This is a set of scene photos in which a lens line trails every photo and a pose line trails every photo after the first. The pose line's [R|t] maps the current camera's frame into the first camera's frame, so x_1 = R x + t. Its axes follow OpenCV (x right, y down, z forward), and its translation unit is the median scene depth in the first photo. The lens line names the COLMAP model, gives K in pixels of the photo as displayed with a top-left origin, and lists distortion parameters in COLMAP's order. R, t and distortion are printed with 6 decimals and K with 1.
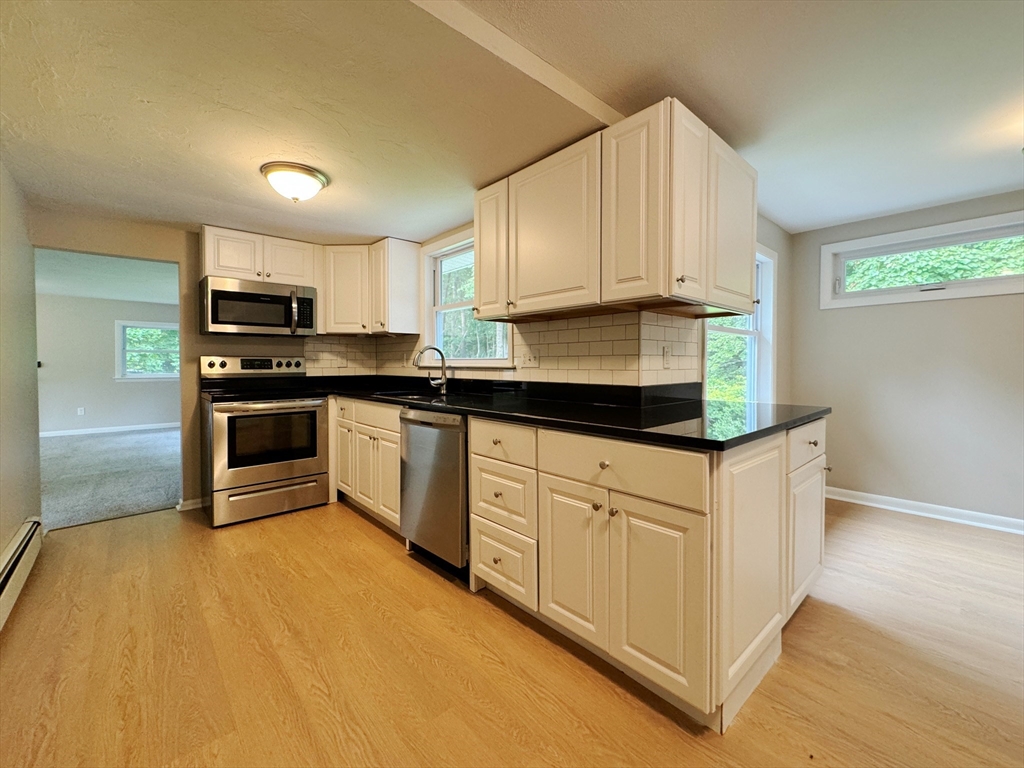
lens RADIAL K [[422.1, 0, 521.7], [0, 422.1, 370.6], [0, 0, 1]] dist [-0.001536, -0.000127]
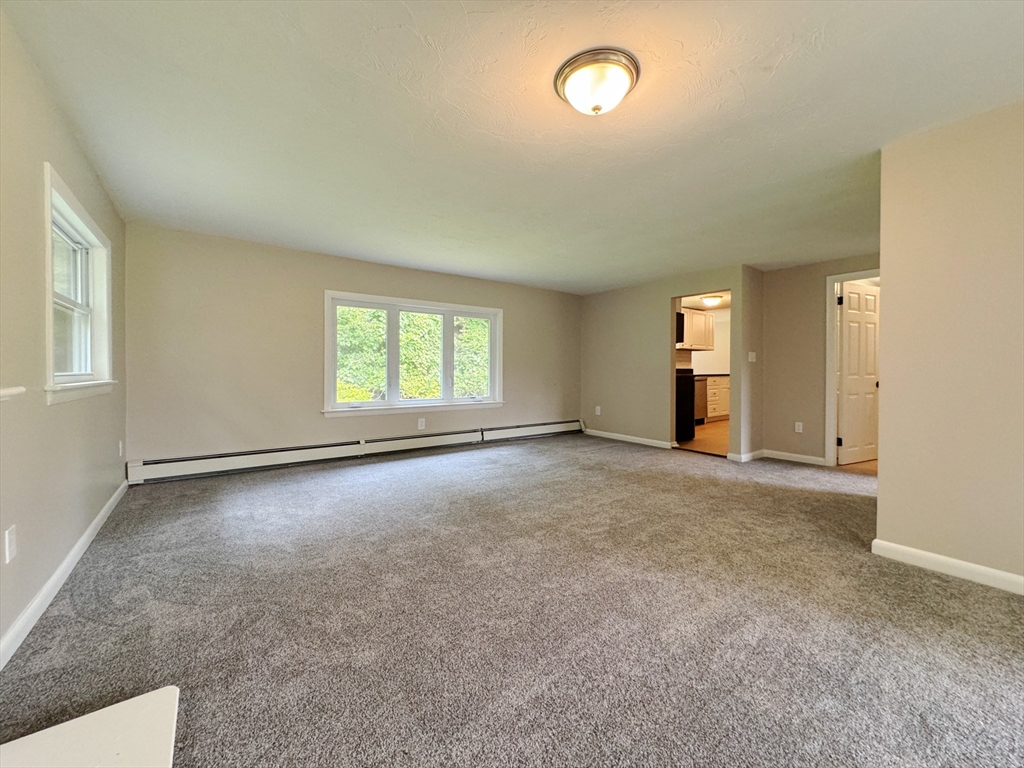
lens RADIAL K [[412.7, 0, 504.7], [0, 412.7, 377.0], [0, 0, 1]] dist [-0.001121, -0.000250]
pose [[0.125718, -0.013710, 0.991971, -2.593416], [0.013793, 0.999832, 0.012071, 0.029048], [-0.991970, 0.012165, 0.125886, 1.506560]]
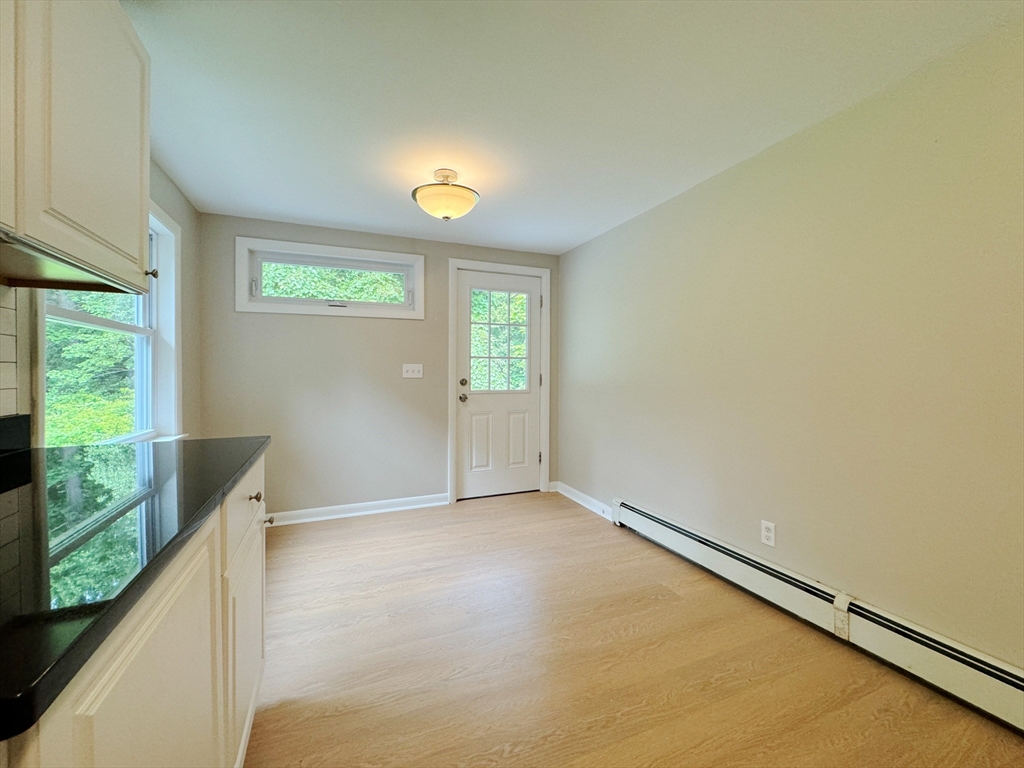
lens RADIAL K [[412.7, 0, 504.7], [0, 412.7, 377.0], [0, 0, 1]] dist [-0.001121, -0.000250]
pose [[0.342784, -0.008872, 0.939373, 0.122924], [0.015376, 0.999874, 0.003833, -0.007969], [-0.939289, 0.013130, 0.342877, 0.229632]]
